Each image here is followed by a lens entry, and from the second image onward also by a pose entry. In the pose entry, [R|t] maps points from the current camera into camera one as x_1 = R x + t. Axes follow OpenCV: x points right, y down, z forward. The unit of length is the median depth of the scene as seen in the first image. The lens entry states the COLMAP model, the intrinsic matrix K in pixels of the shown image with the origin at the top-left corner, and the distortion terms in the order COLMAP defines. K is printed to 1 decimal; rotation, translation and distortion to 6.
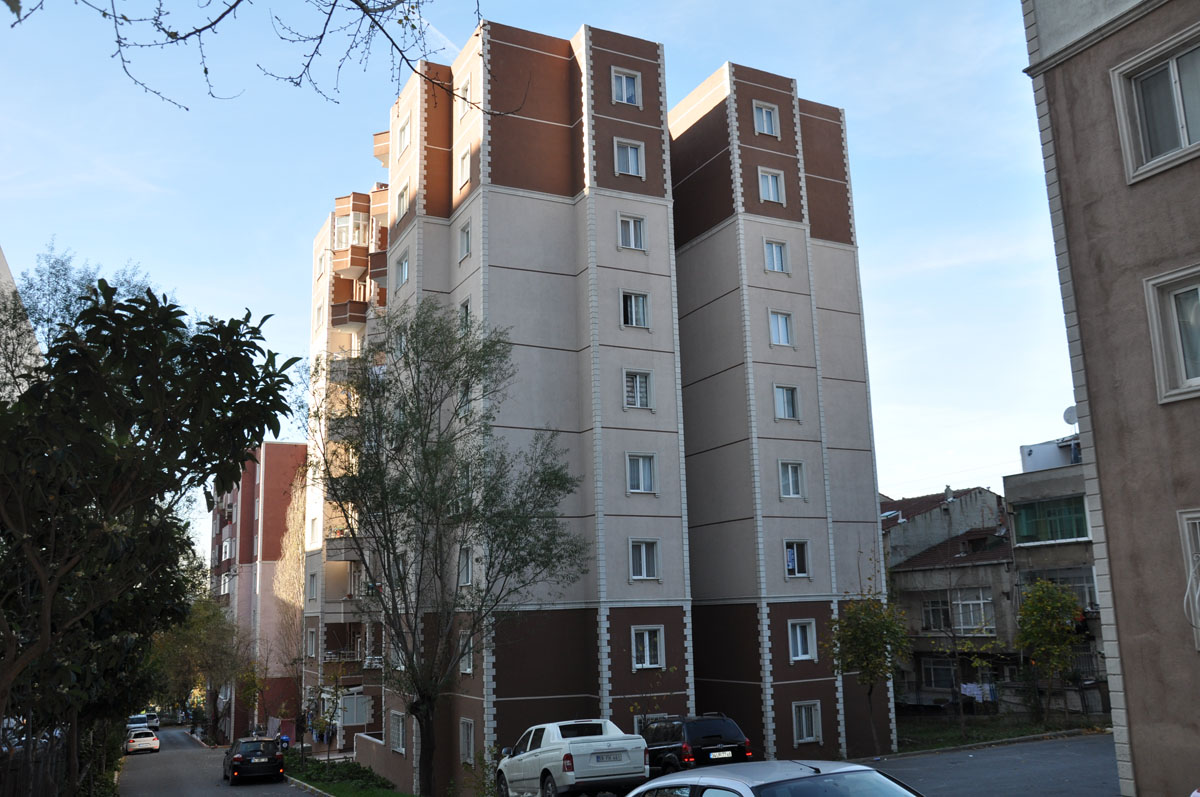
lens RADIAL K [[976.5, 0, 596.0], [0, 976.5, 401.8], [0, 0, 1]] dist [-0.136866, 0.129914]
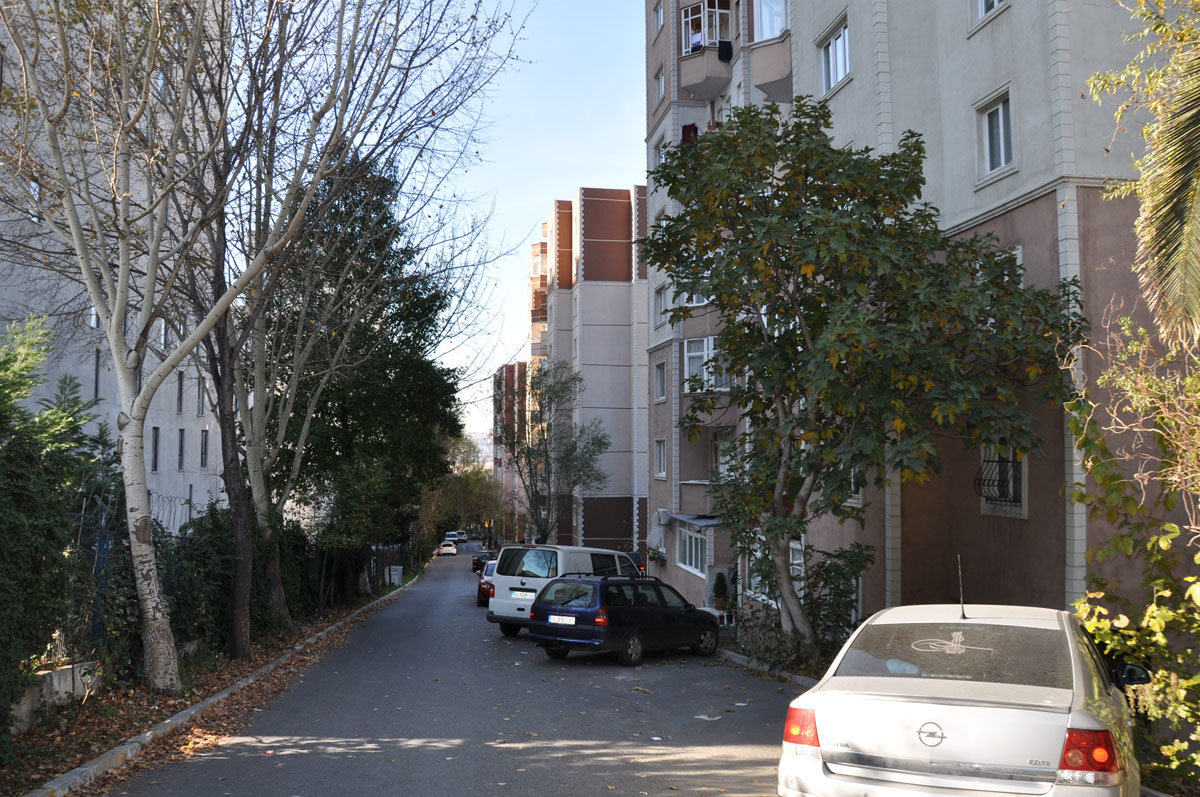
lens RADIAL K [[920.1, 0, 600.0], [0, 920.1, 398.5], [0, 0, 1]] dist [-0.092613, 0.005093]
pose [[0.953253, 0.014807, -0.301810, 0.458722], [0.034522, 0.986923, 0.157455, -0.266366], [0.300195, -0.160514, 0.940276, -0.715556]]
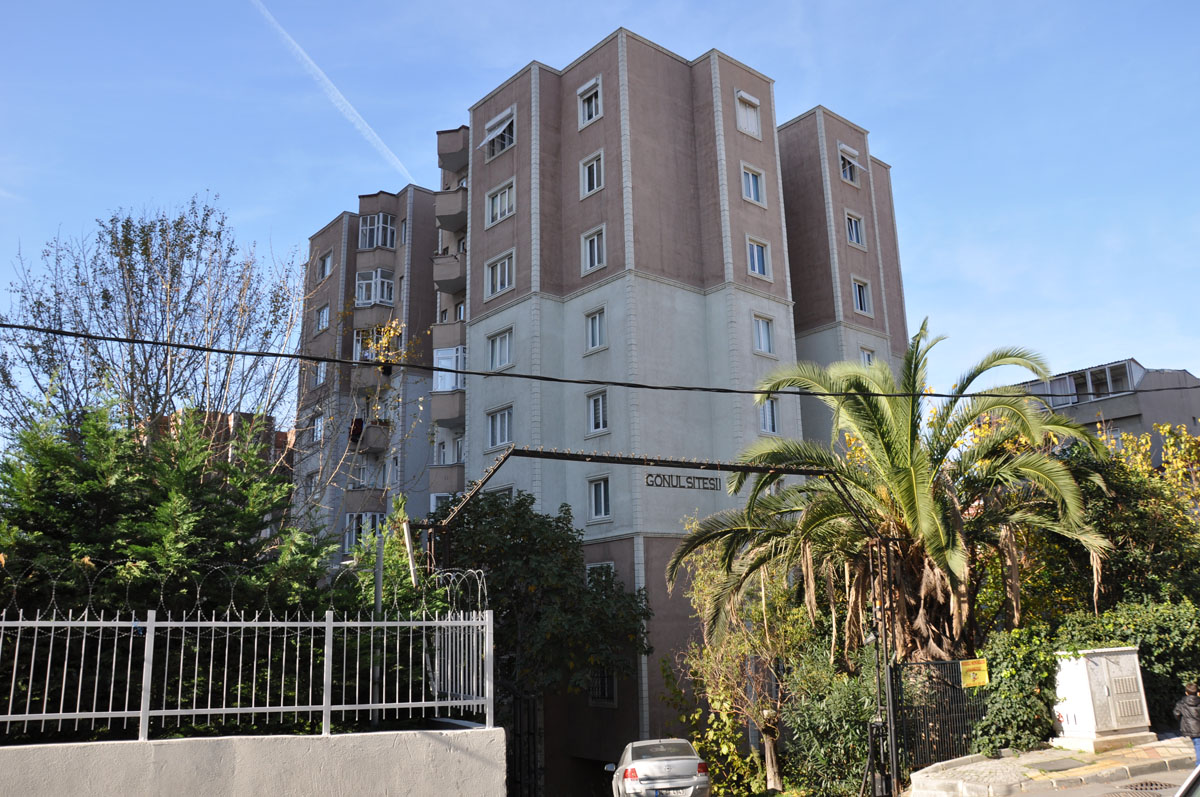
lens RADIAL K [[975.5, 0, 604.1], [0, 975.5, 405.8], [0, 0, 1]] dist [-0.136862, 0.131351]
pose [[0.970341, 0.062397, 0.233547, 0.265977], [-0.058124, 0.997993, -0.025138, -0.404418], [-0.234646, 0.010818, 0.972021, -1.169099]]
